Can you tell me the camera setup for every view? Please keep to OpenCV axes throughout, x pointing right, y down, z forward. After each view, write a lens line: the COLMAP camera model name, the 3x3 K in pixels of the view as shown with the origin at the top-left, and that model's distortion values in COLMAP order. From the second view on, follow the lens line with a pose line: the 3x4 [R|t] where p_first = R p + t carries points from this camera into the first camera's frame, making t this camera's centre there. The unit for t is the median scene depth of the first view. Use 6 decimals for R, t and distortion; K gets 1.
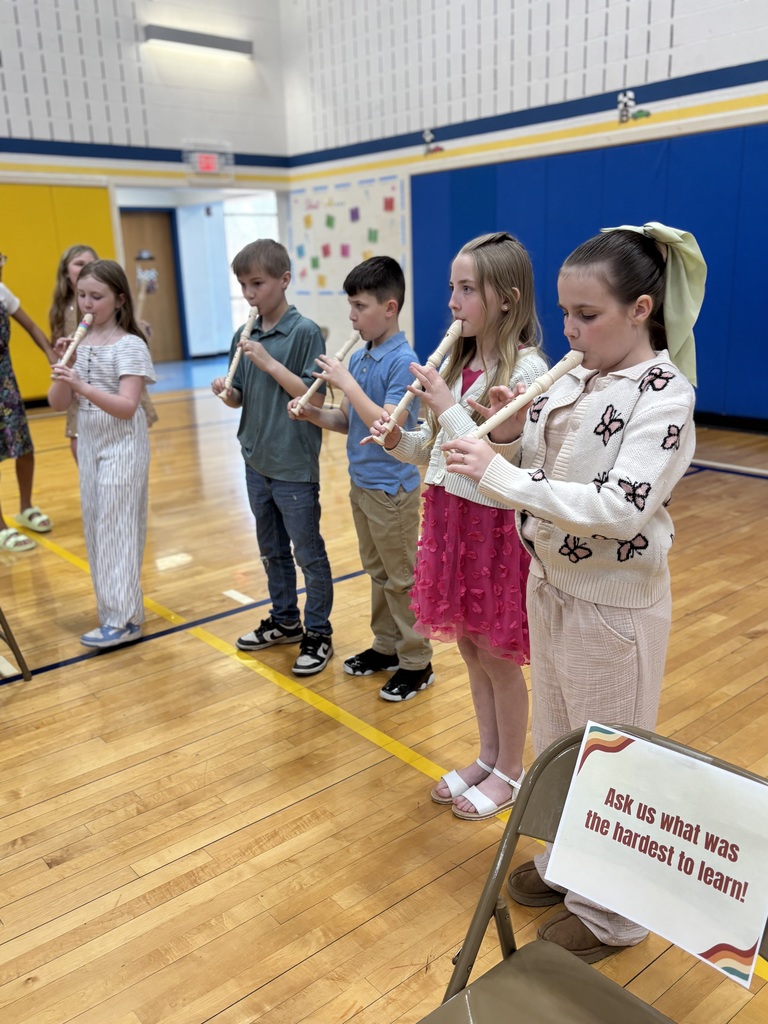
lens RADIAL K [[898.3, 0, 384.5], [0, 898.3, 512.7], [0, 0, 1]] dist [0.022434, 0.016903]
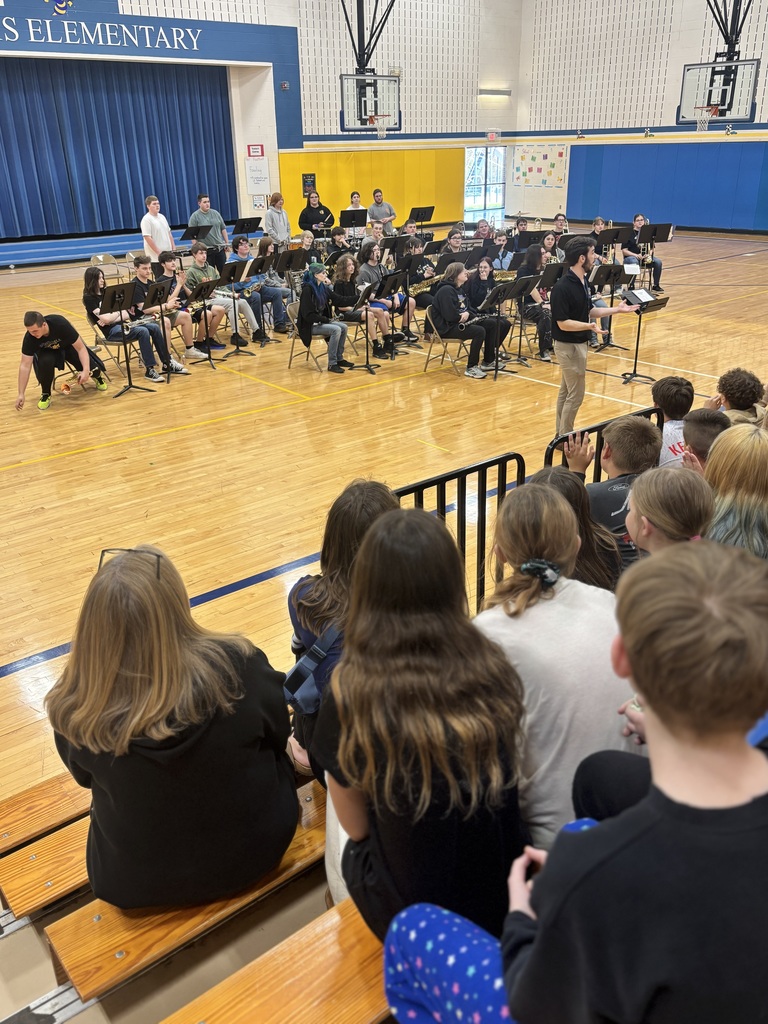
lens RADIAL K [[834.2, 0, 386.3], [0, 834.2, 512.2], [0, 0, 1]] dist [0.010916, 0.004542]
pose [[0.999867, 0.016326, 0.000620, -0.527391], [-0.016241, 0.989069, 0.146558, 0.395626], [0.001780, -0.146548, 0.989202, -1.774018]]
